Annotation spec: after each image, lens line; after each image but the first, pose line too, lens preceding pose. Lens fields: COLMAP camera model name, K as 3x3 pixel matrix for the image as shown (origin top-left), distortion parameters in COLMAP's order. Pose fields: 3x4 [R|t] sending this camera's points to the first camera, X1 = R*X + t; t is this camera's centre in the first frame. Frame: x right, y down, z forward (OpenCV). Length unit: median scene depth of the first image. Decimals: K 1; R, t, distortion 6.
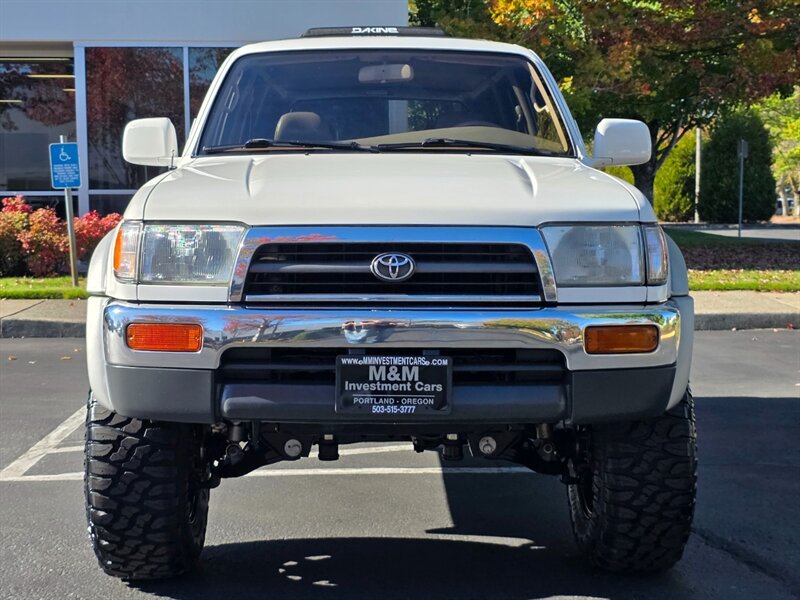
lens RADIAL K [[1345.0, 0, 397.9], [0, 1345.0, 300.8], [0, 0, 1]] dist [0.218596, -1.015828]
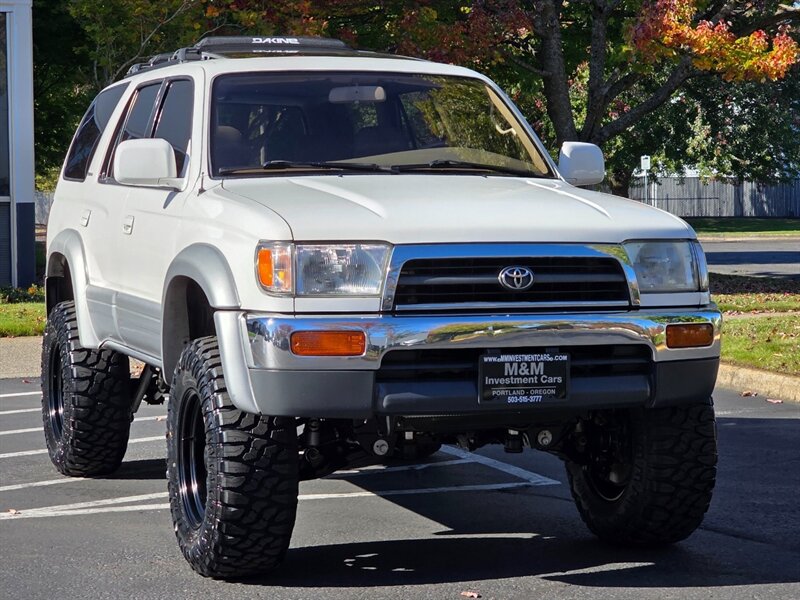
lens RADIAL K [[2007.6, 0, 399.9], [0, 2007.6, 299.7], [0, 0, 1]] dist [-0.686013, 10.395908]
pose [[0.952854, -0.017727, 0.302912, -0.612619], [0.025461, 0.999442, -0.021603, 0.027703], [-0.302360, 0.028297, 0.952774, -0.612212]]
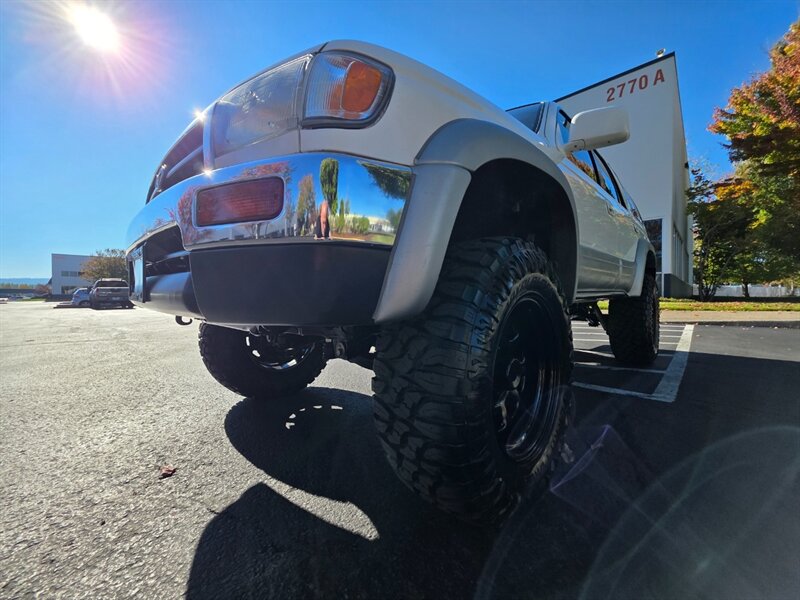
lens RADIAL K [[317.1, 0, 401.9], [0, 317.1, 300.6], [0, 0, 1]] dist [-0.000574, -0.000079]
pose [[0.704964, 0.013005, -0.709124, 0.336312], [-0.048681, 0.998361, -0.030085, 0.077857], [0.707570, 0.055729, 0.704442, 0.936117]]
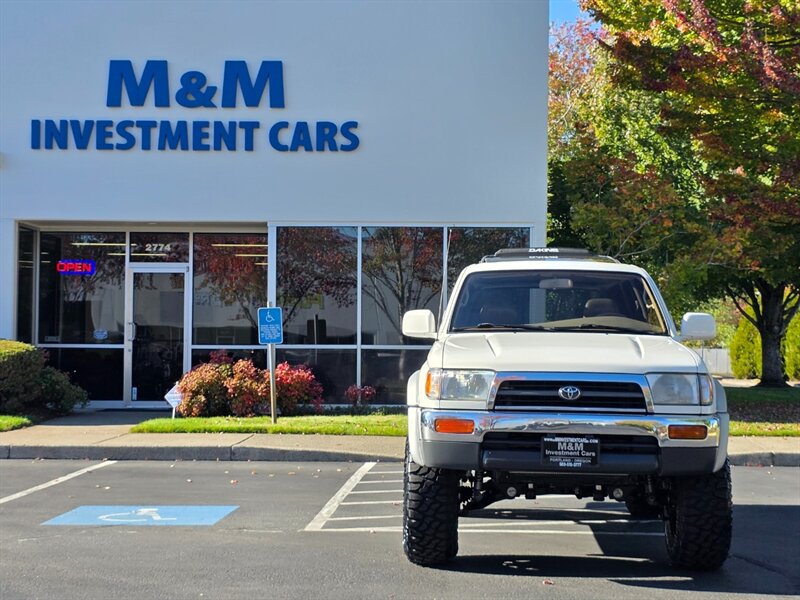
lens RADIAL K [[1445.8, 0, 398.0], [0, 1445.8, 324.4], [0, 0, 1]] dist [0.368656, -2.582688]
pose [[0.996657, 0.009938, -0.081092, -0.081757], [-0.017505, 0.995499, -0.093145, 0.076657], [0.079801, 0.094253, 0.992345, -1.139105]]
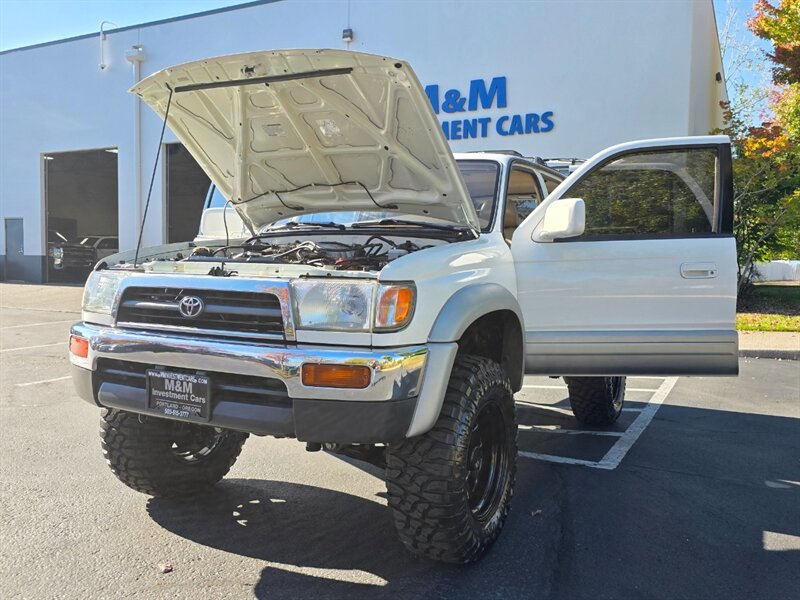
lens RADIAL K [[675.8, 0, 411.1], [0, 675.8, 300.1], [0, 0, 1]] dist [0.093062, -0.101887]
pose [[0.880690, 0.041858, -0.471840, 0.501342], [-0.053321, 0.998517, -0.010943, -0.035442], [0.470682, 0.034797, 0.881617, 0.487660]]
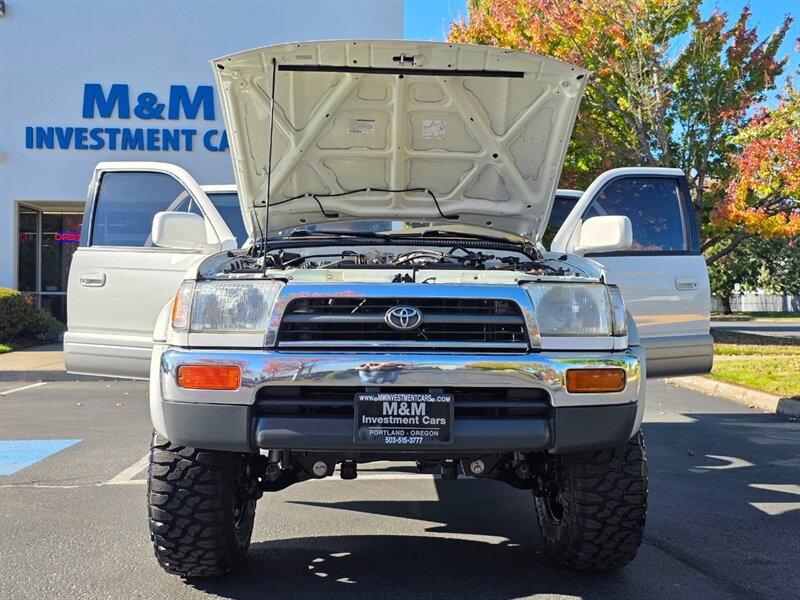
lens RADIAL K [[760.6, 0, 406.0], [0, 760.6, 297.4], [0, 0, 1]] dist [0.042325, -0.005325]
pose [[0.999888, 0.005224, 0.014017, -0.010738], [-0.004031, 0.996473, -0.083814, 0.012684], [-0.014405, 0.083748, 0.996383, 0.323901]]
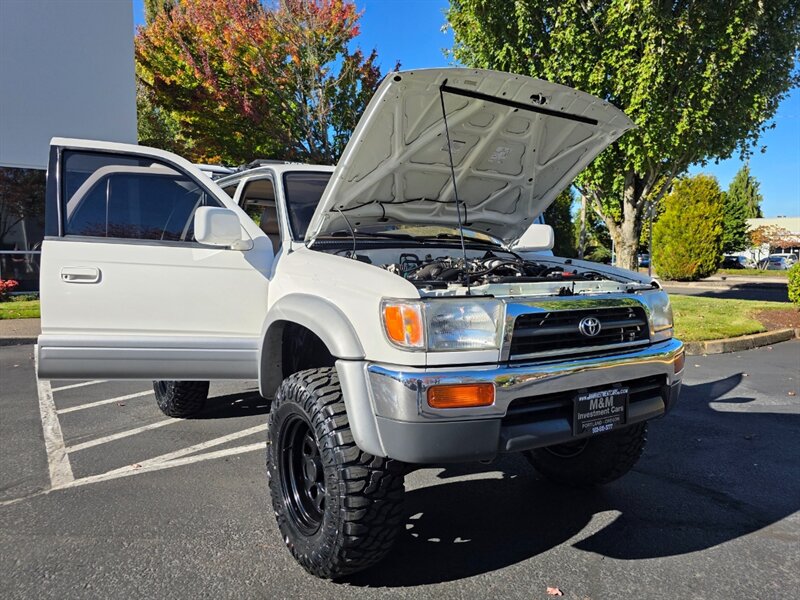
lens RADIAL K [[570.7, 0, 400.8], [0, 570.7, 299.5], [0, 0, 1]] dist [0.030949, -0.003274]
pose [[0.849385, -0.033612, 0.526702, -0.477134], [0.032867, 0.999402, 0.010776, -0.065337], [-0.526749, 0.008159, 0.849981, 0.578268]]
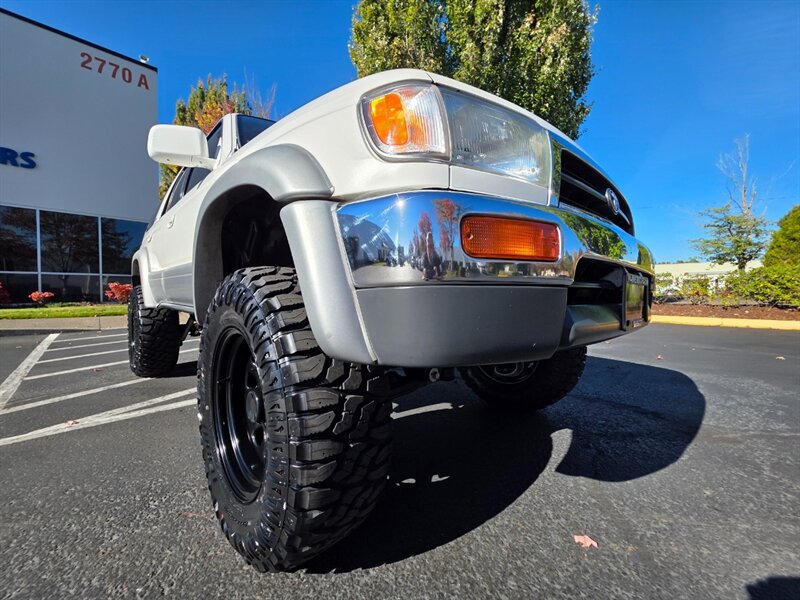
lens RADIAL K [[318.0, 0, 398.8], [0, 318.0, 300.6], [0, 0, 1]] dist [0.000408, -0.000219]
pose [[0.737435, -0.011612, 0.675319, -0.316462], [0.047694, 0.998252, -0.034917, 0.058590], [-0.673732, 0.057958, 0.736699, 0.904190]]
